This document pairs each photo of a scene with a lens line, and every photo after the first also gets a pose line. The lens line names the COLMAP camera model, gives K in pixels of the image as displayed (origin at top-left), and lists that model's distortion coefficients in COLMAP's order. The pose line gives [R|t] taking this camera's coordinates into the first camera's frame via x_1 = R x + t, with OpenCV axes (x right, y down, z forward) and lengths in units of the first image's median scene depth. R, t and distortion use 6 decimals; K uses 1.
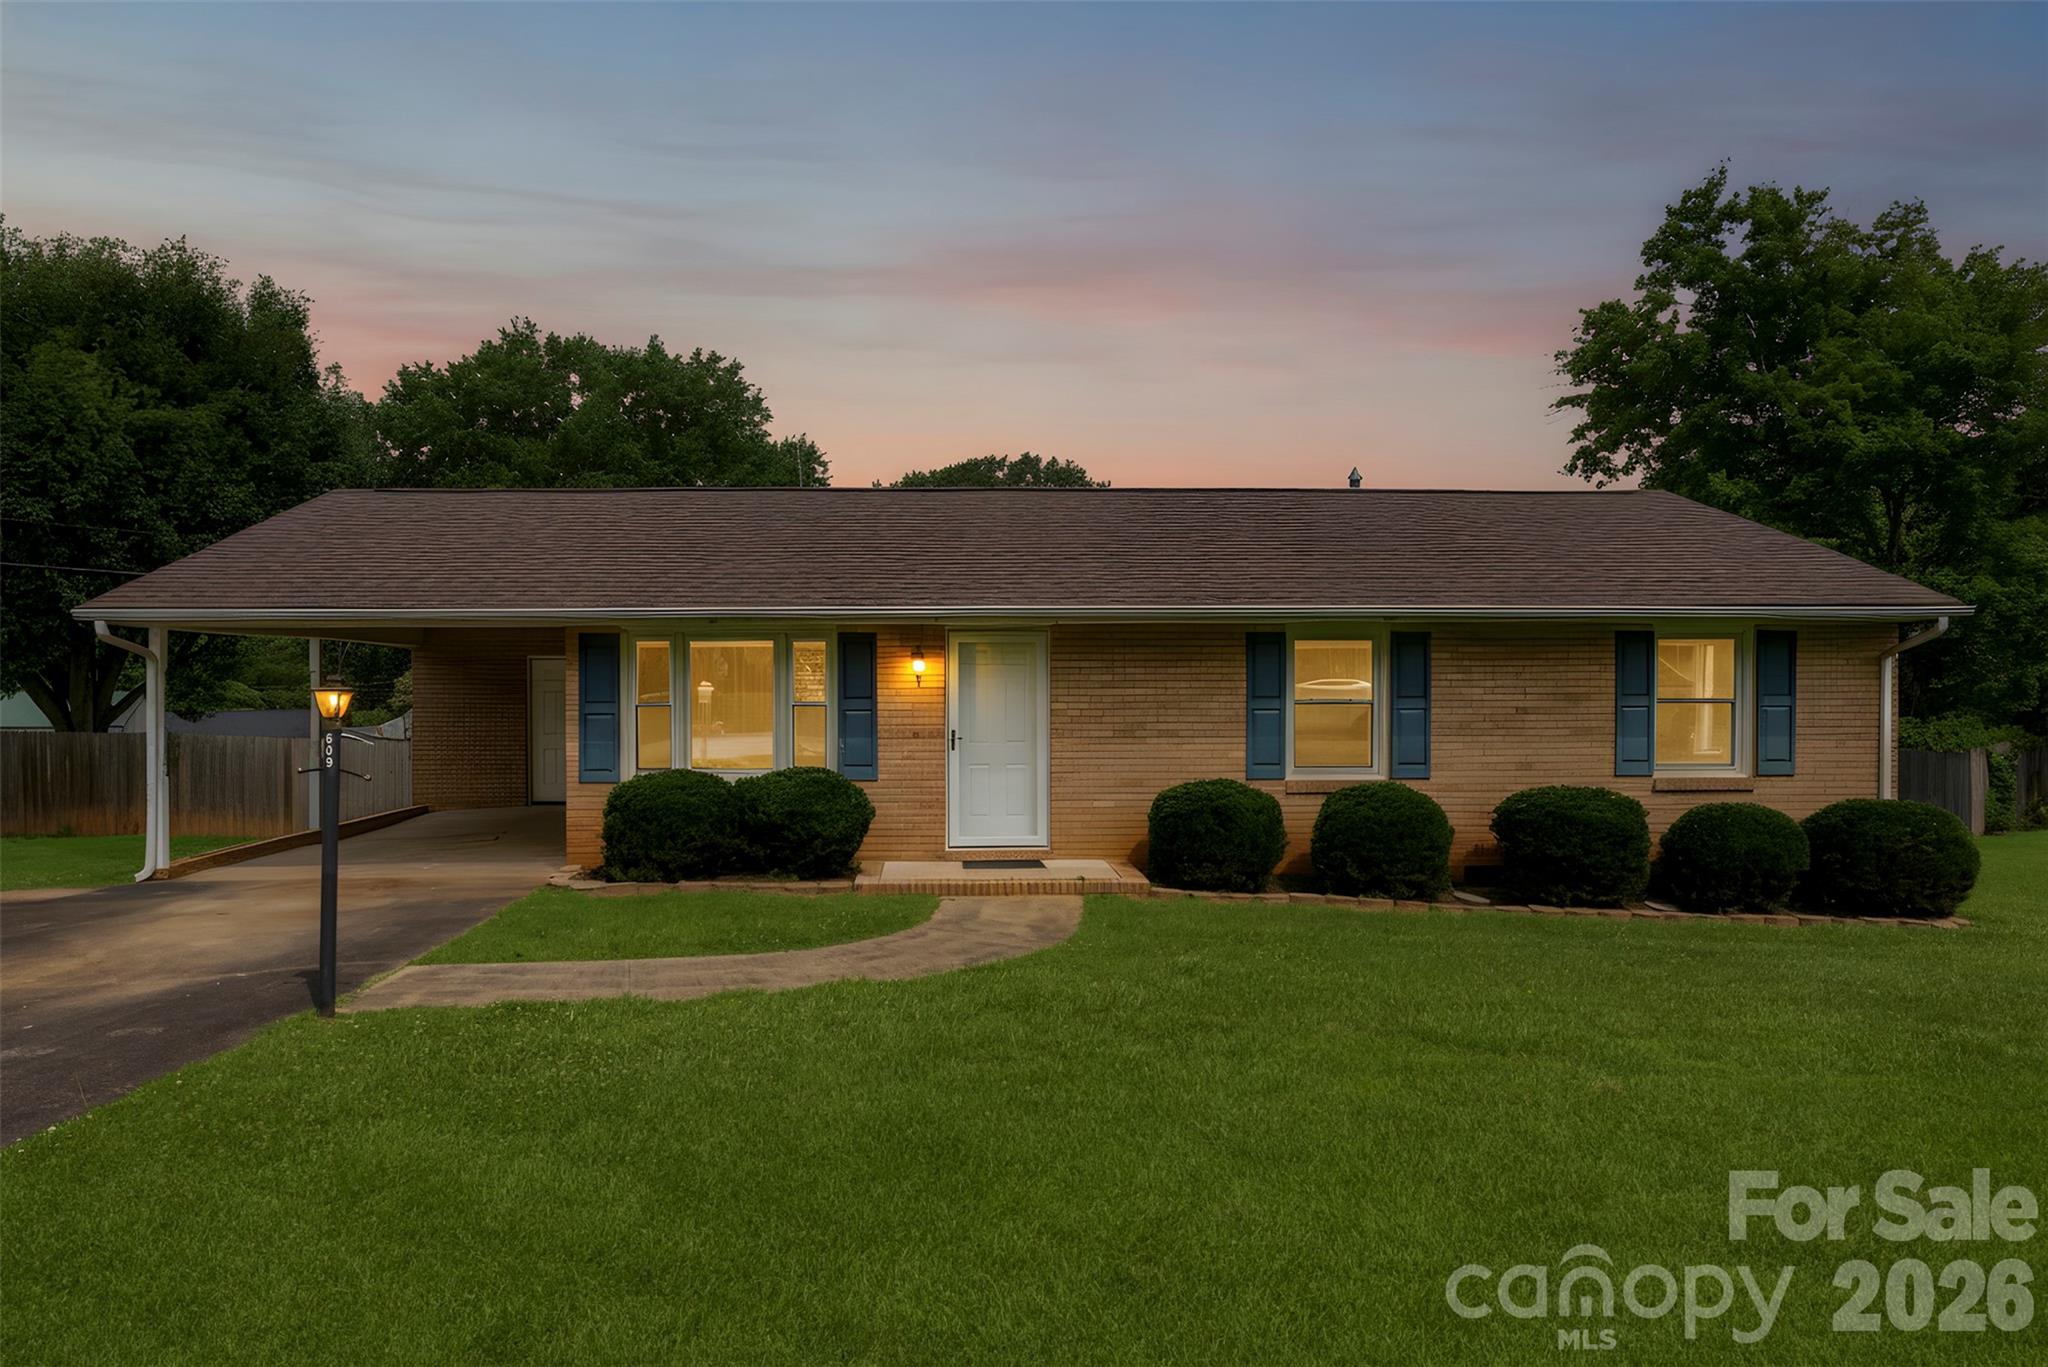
lens RADIAL K [[1213.7, 0, 966.7], [0, 1213.7, 714.5], [0, 0, 1]] dist [-0.003951, 0.001126]
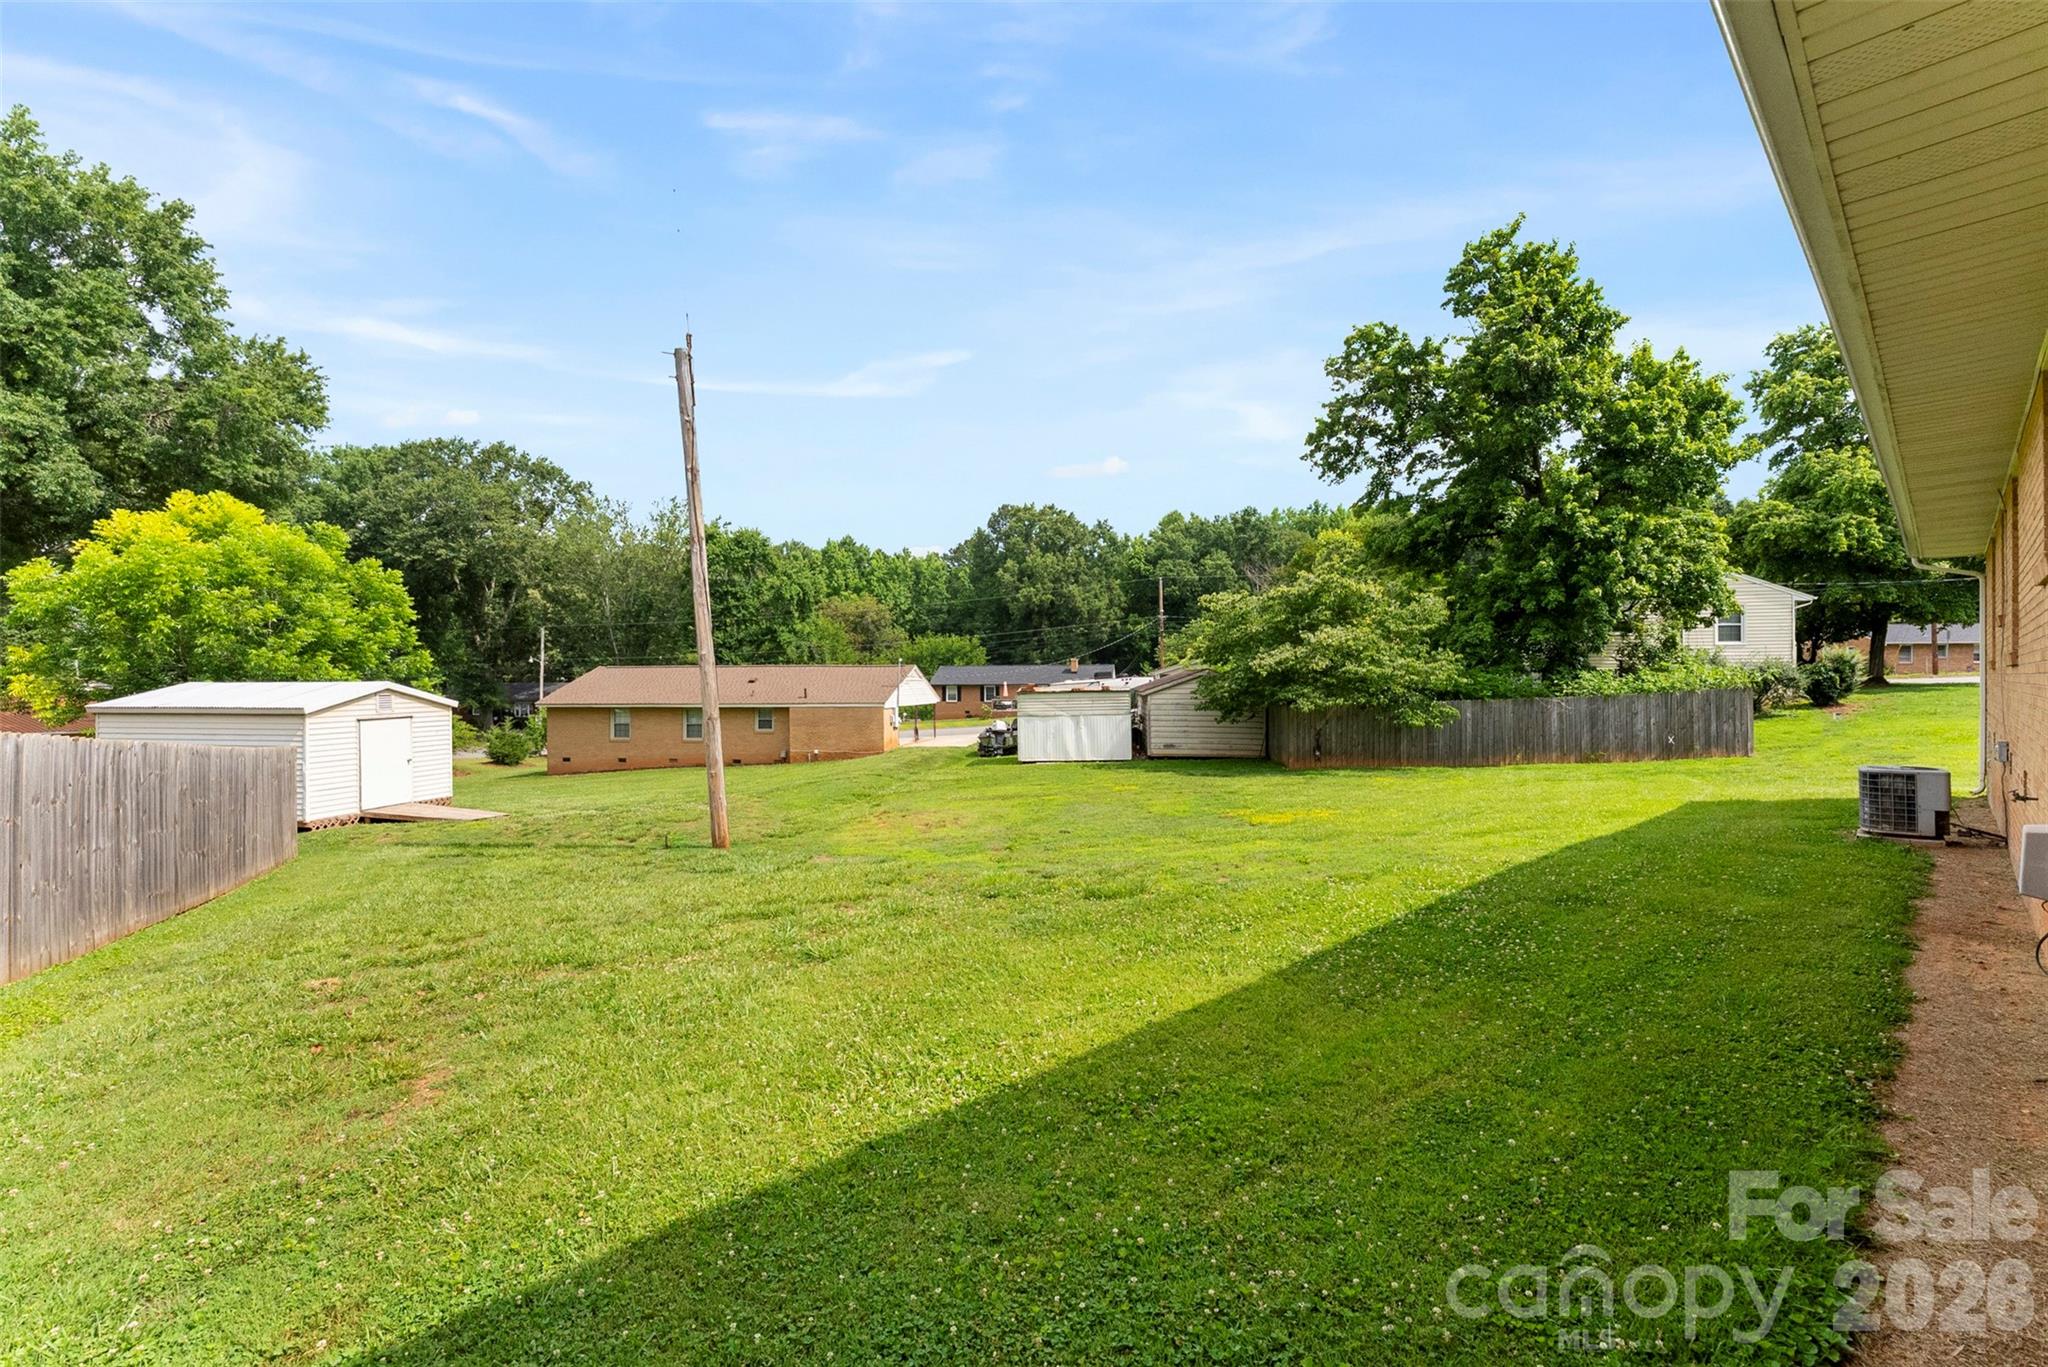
lens RADIAL K [[833.8, 0, 1002.1], [0, 833.8, 679.7], [0, 0, 1]] dist [0.000519, 0.000111]
pose [[0.755880, 0.000043, 0.654711, -0.495932], [0.018011, 0.999620, -0.020859, 0.032666], [-0.654463, 0.027559, 0.755592, 1.093721]]
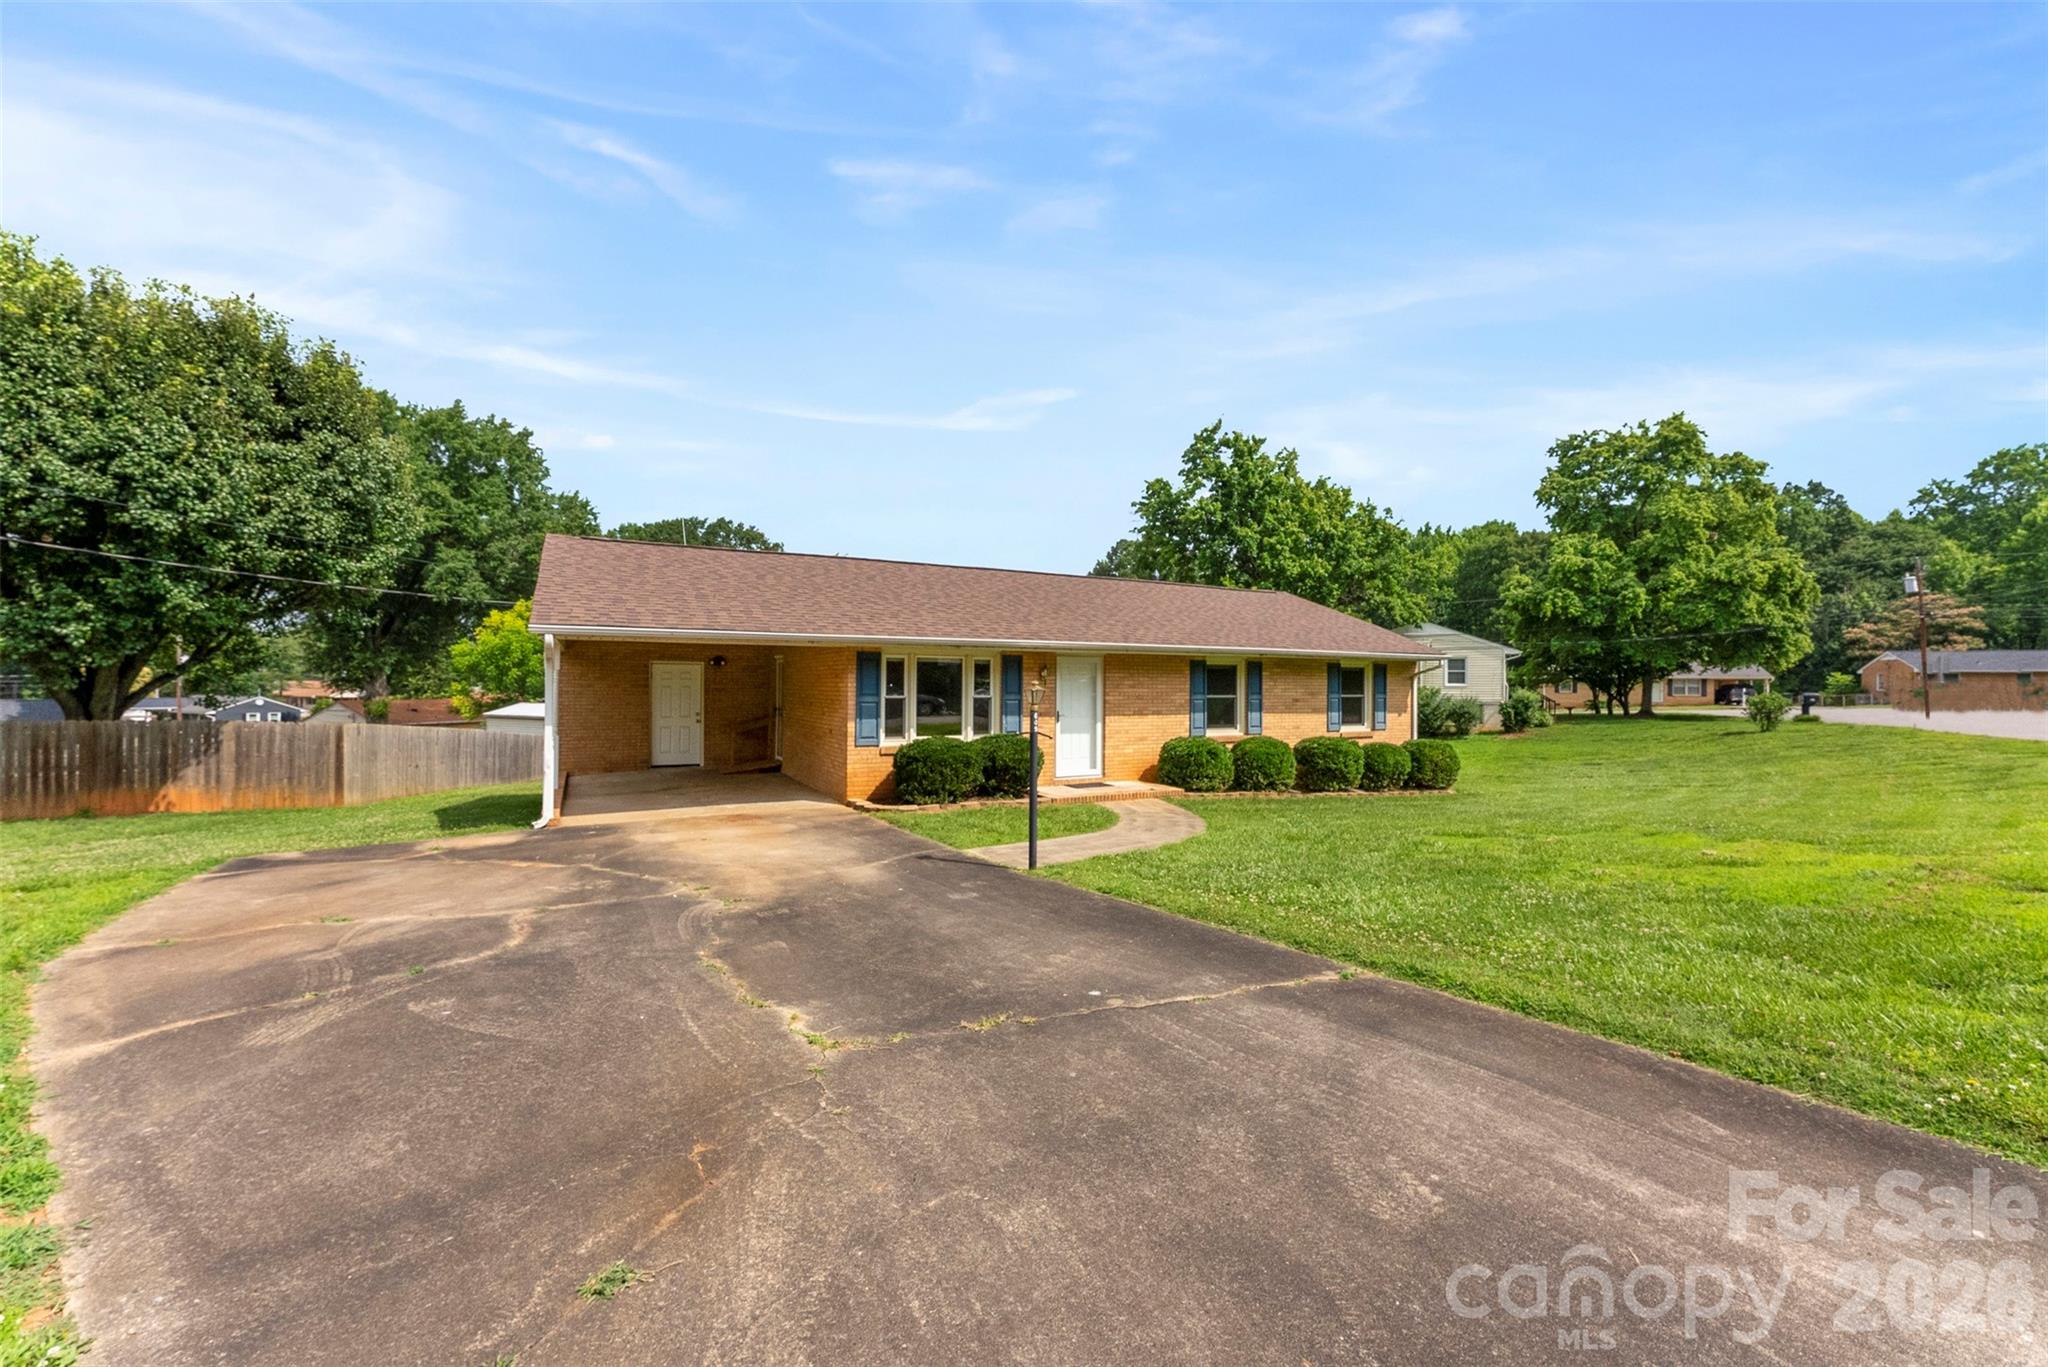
lens RADIAL K [[826.6, 0, 1019.7], [0, 826.6, 683.5], [0, 0, 1]] dist [-0.000394, -0.000177]
pose [[0.893968, 0.008981, 0.448041, -0.381551], [0.002020, 0.999708, -0.024071, 0.000767], [-0.448126, 0.022423, 0.893689, -0.033326]]
